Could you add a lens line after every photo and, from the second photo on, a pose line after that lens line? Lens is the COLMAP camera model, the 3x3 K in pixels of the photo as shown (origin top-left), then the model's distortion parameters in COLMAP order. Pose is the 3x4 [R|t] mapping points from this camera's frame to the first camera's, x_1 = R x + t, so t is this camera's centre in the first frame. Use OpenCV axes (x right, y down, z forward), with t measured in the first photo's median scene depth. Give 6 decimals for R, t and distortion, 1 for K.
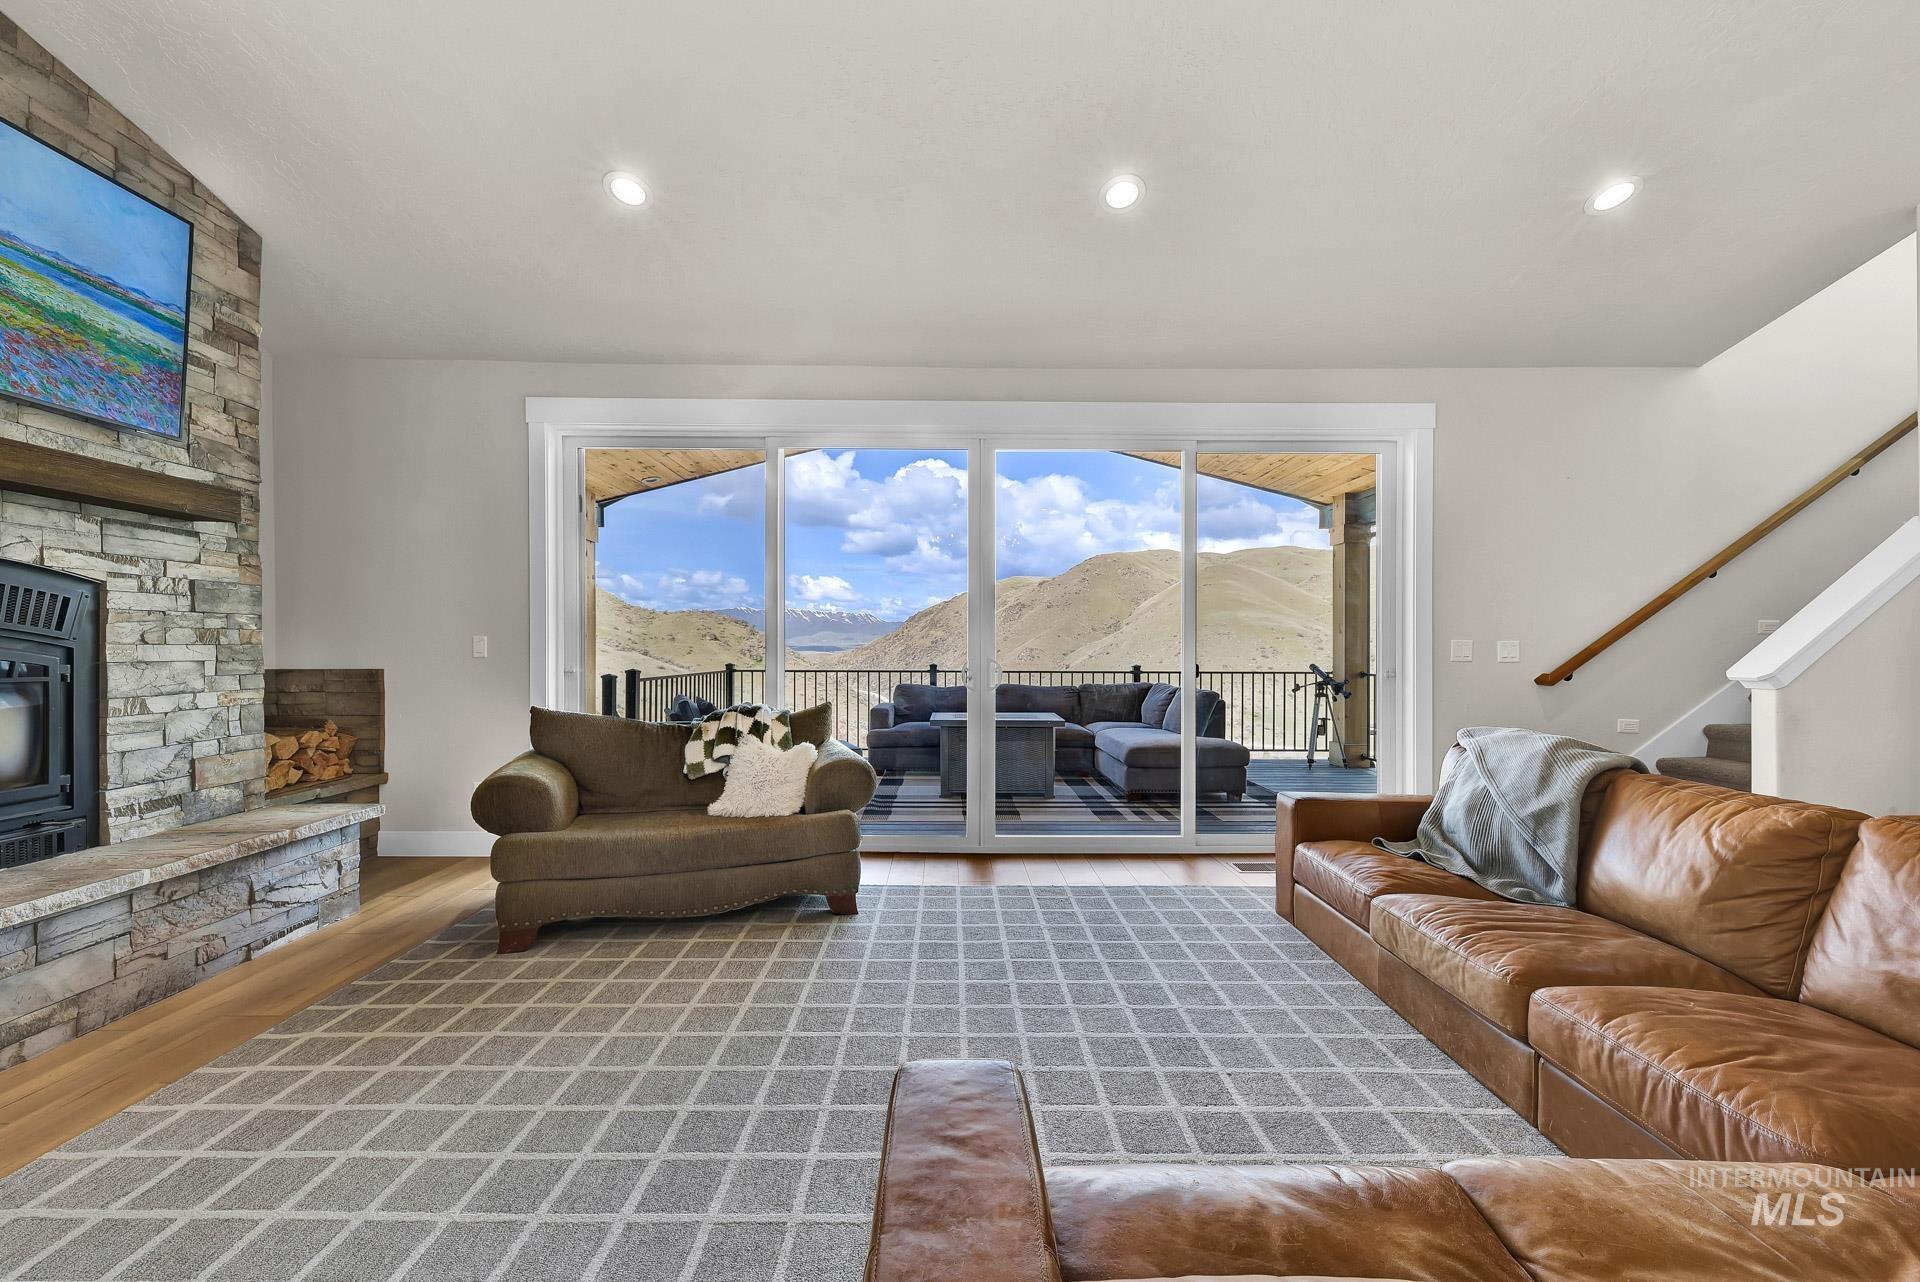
lens RADIAL K [[738.6, 0, 953.1], [0, 738.6, 661.0], [0, 0, 1]] dist [0.000190, -0.000042]
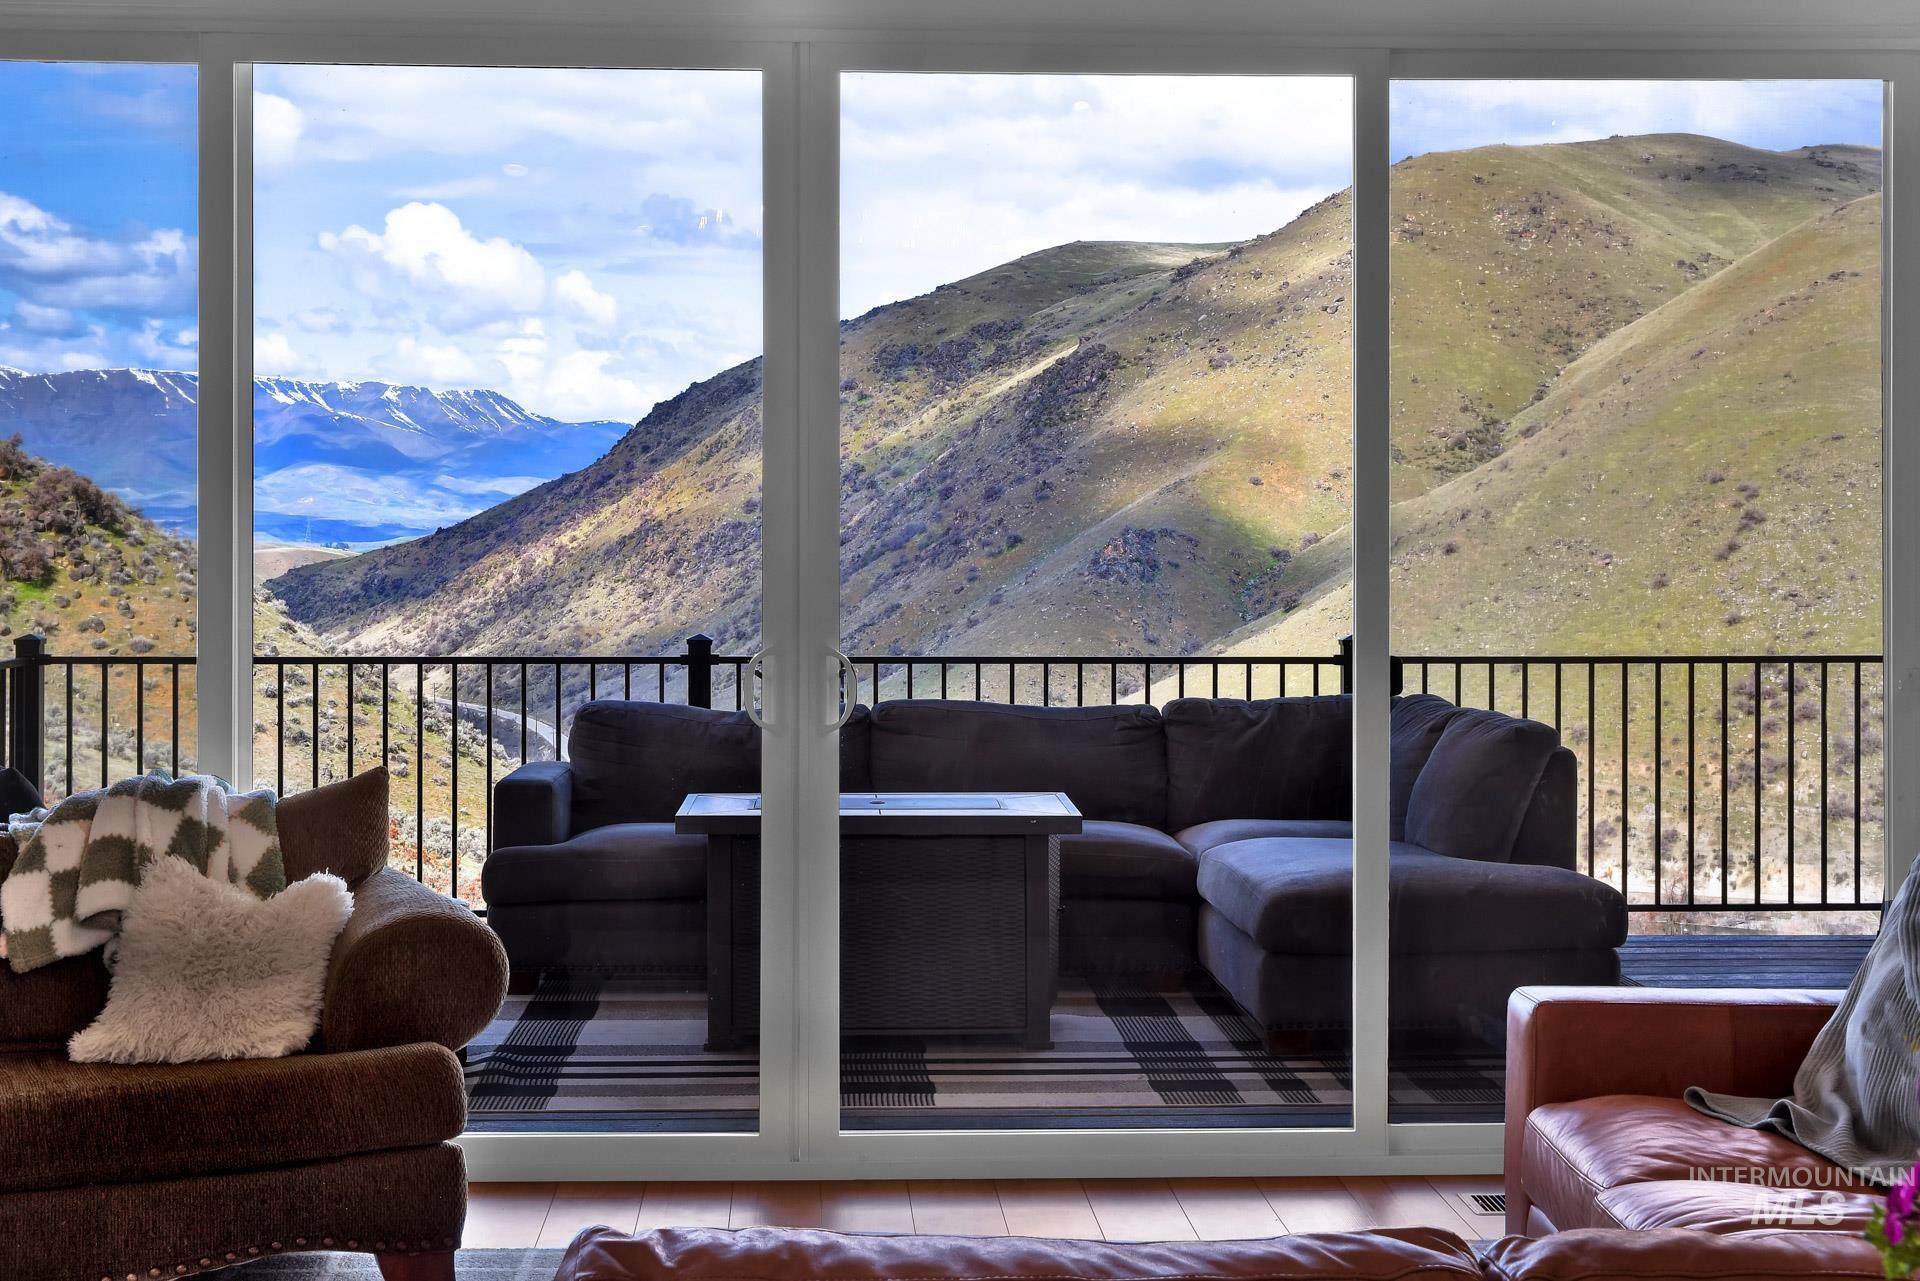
lens RADIAL K [[2991.5, 0, 960.0], [0, 2991.5, 640.5], [0, 0, 1]] dist [0.053210, 0.027457]
pose [[0.999142, -0.003541, 0.041254, 0.067424], [0.002706, 0.999790, 0.020294, -0.041727], [-0.041318, -0.020165, 0.998943, -0.561857]]
